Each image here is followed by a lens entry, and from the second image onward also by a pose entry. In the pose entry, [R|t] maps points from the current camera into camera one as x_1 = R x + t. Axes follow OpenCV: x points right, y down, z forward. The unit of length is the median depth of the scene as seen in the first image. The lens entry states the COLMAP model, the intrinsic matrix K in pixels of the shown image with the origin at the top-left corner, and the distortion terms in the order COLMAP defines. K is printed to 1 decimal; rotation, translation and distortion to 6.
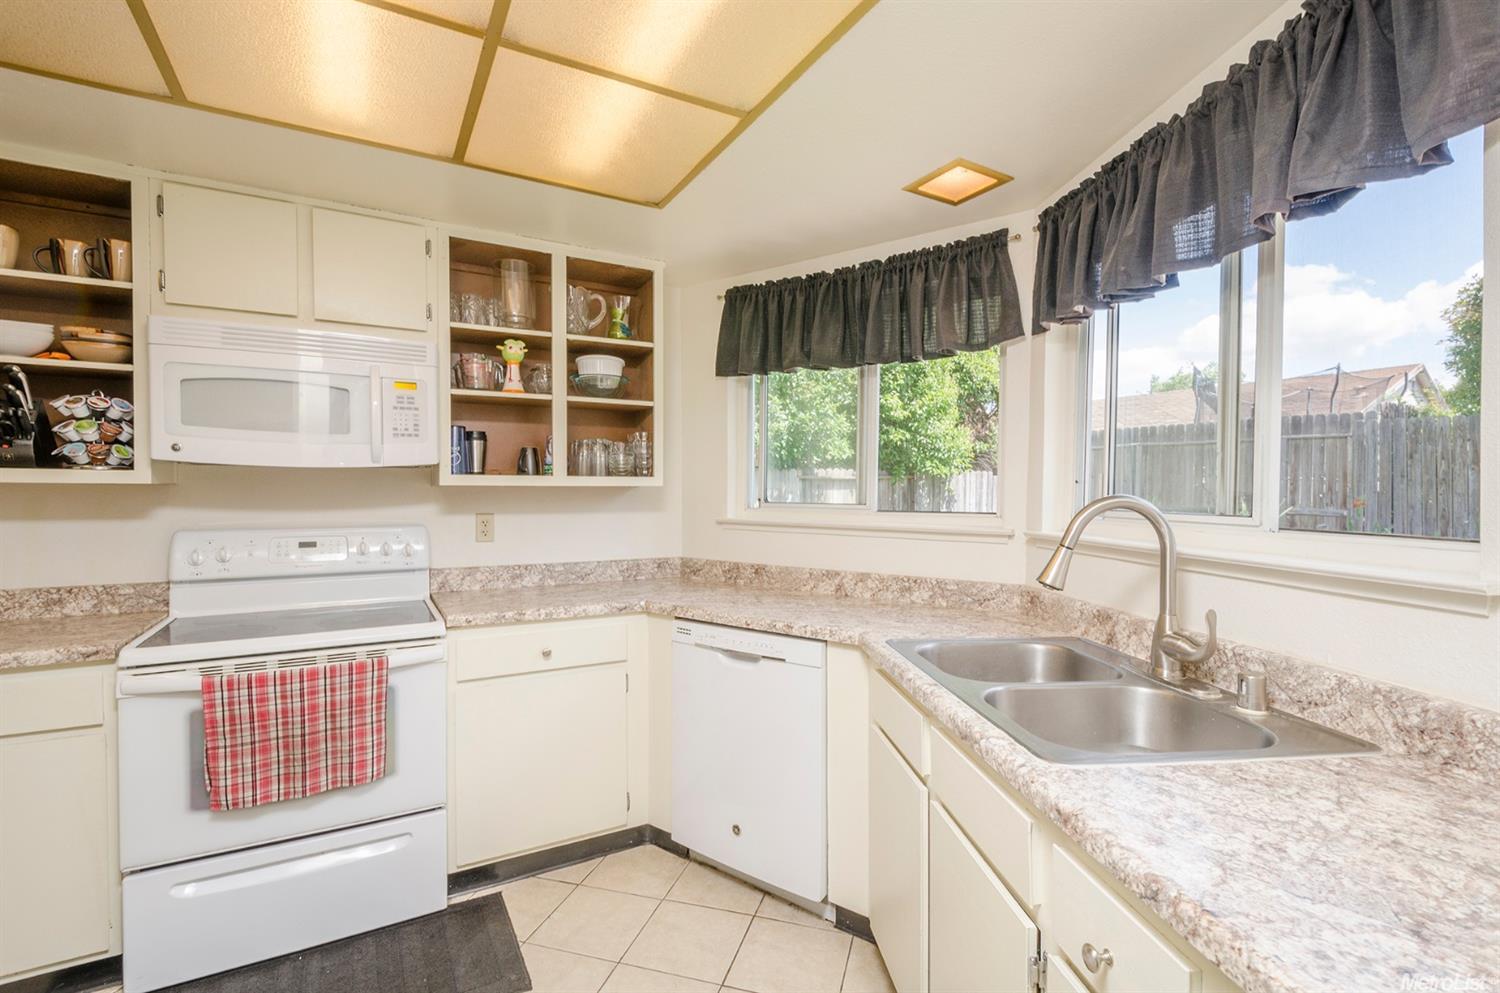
lens RADIAL K [[676.8, 0, 718.7], [0, 676.8, 507.6], [0, 0, 1]] dist [-0.000529, -0.000387]
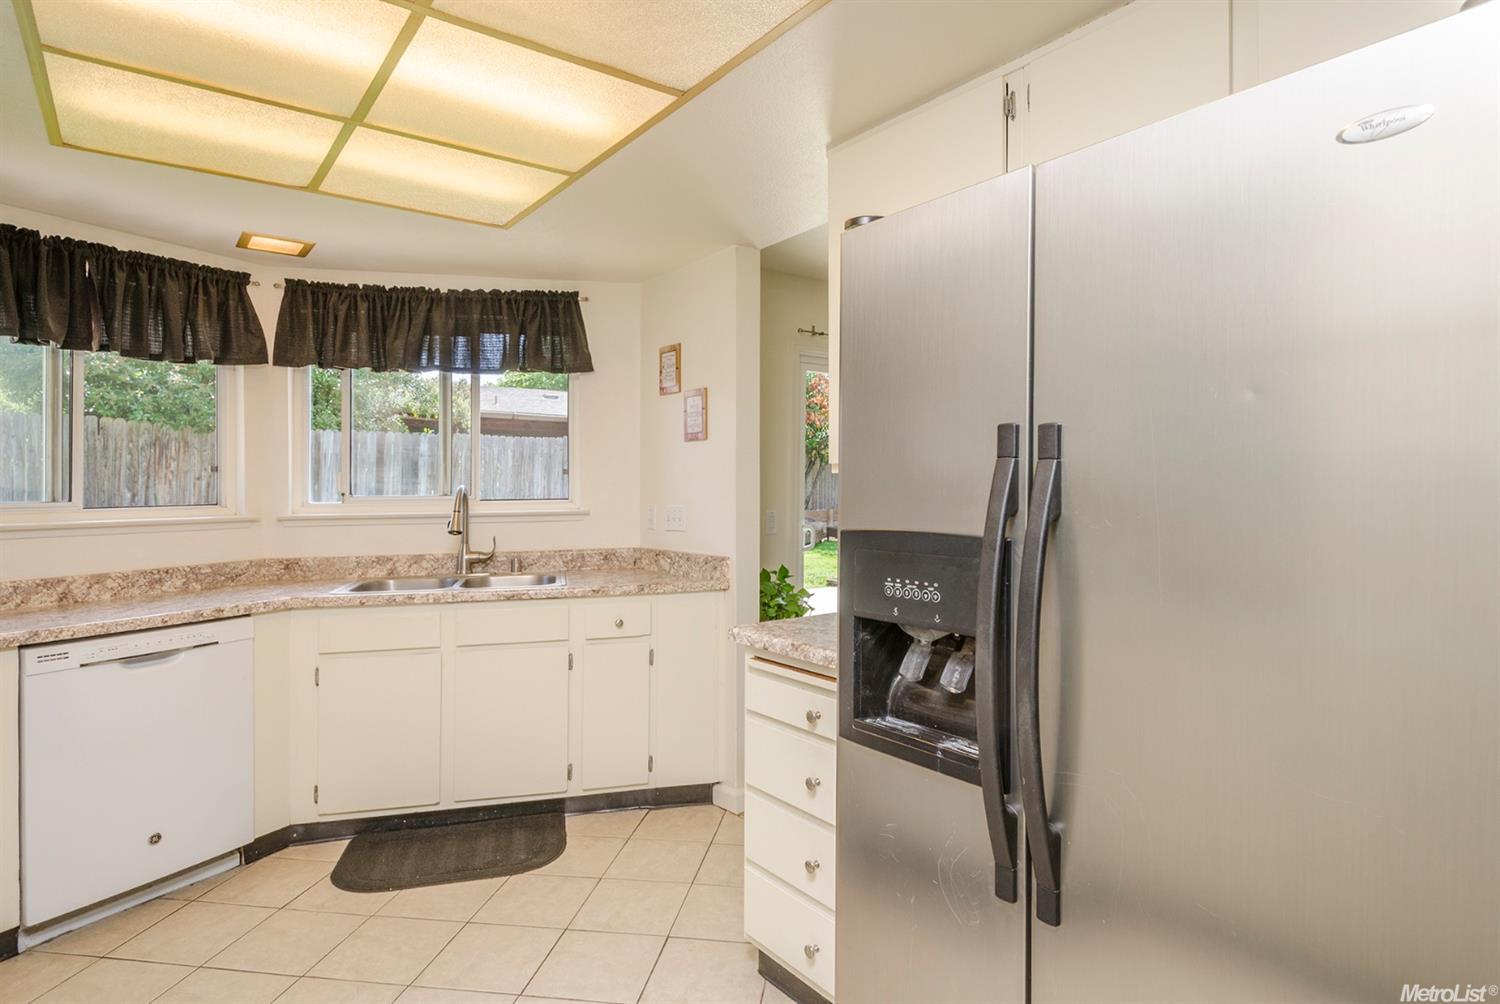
lens RADIAL K [[799.3, 0, 760.4], [0, 799.3, 493.7], [0, 0, 1]] dist [0.005560, -0.005314]
pose [[-0.145011, -0.016217, 0.989297, -0.945776], [0.032297, 0.999255, 0.021114, -0.007292], [-0.988903, 0.035013, -0.144380, 0.238100]]
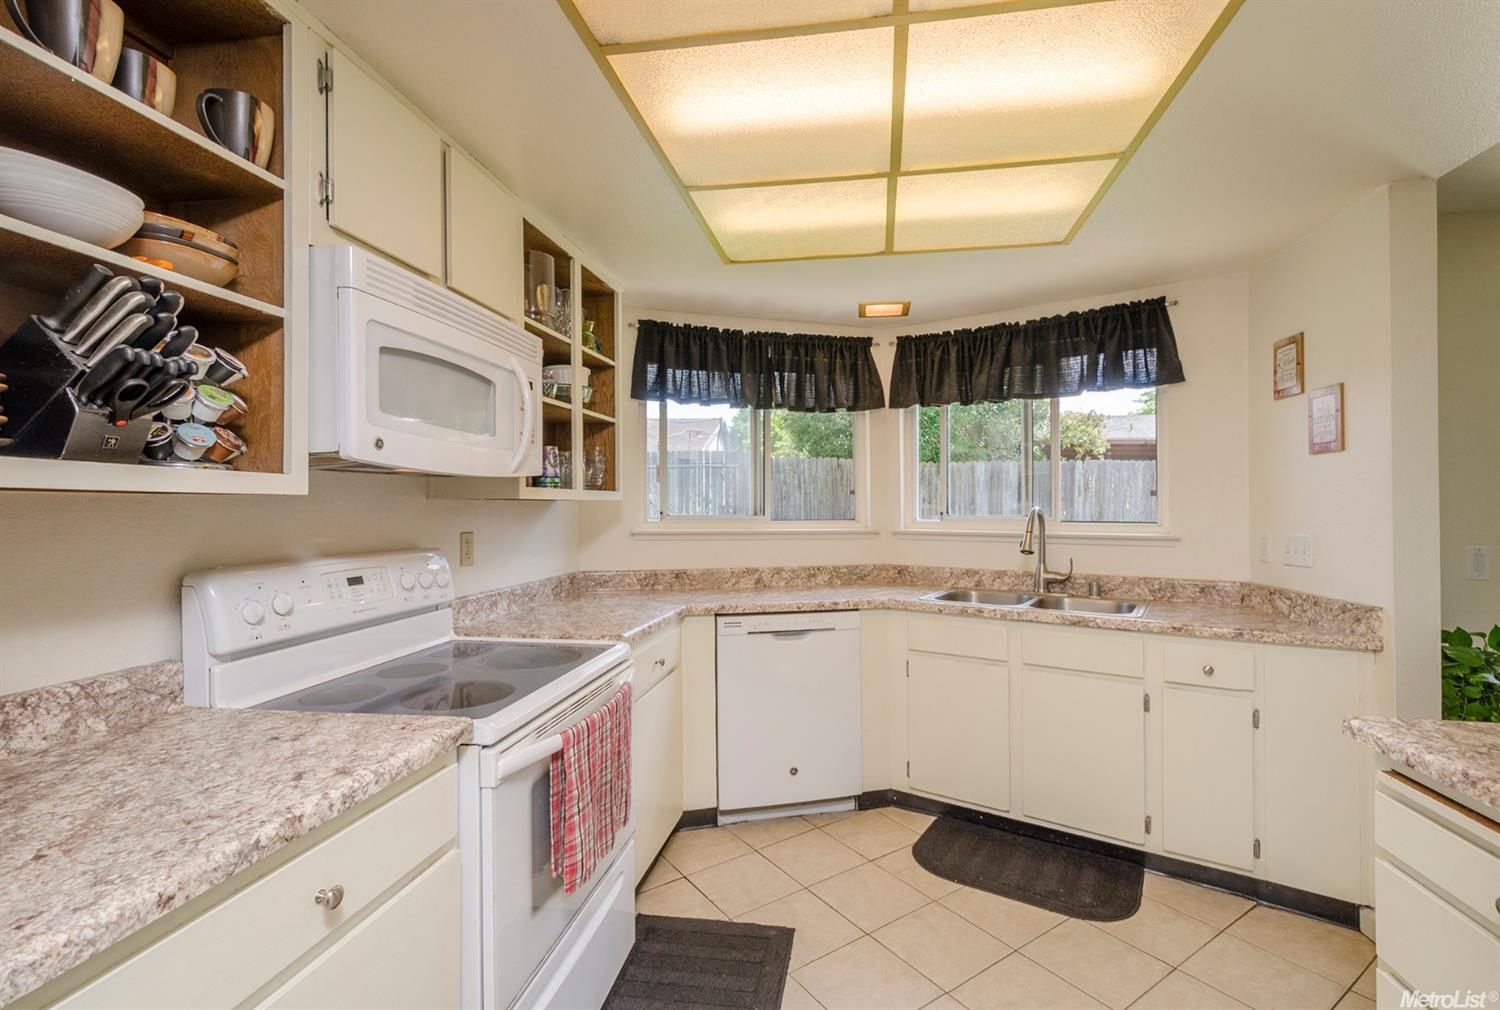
lens RADIAL K [[685.5, 0, 770.5], [0, 685.5, 495.1], [0, 0, 1]] dist [0.014449, -0.004058]
pose [[0.616421, 0.010023, 0.787353, -0.790509], [0.020390, 0.999380, -0.028686, -0.005001], [-0.787153, 0.033737, 0.615835, 0.177138]]
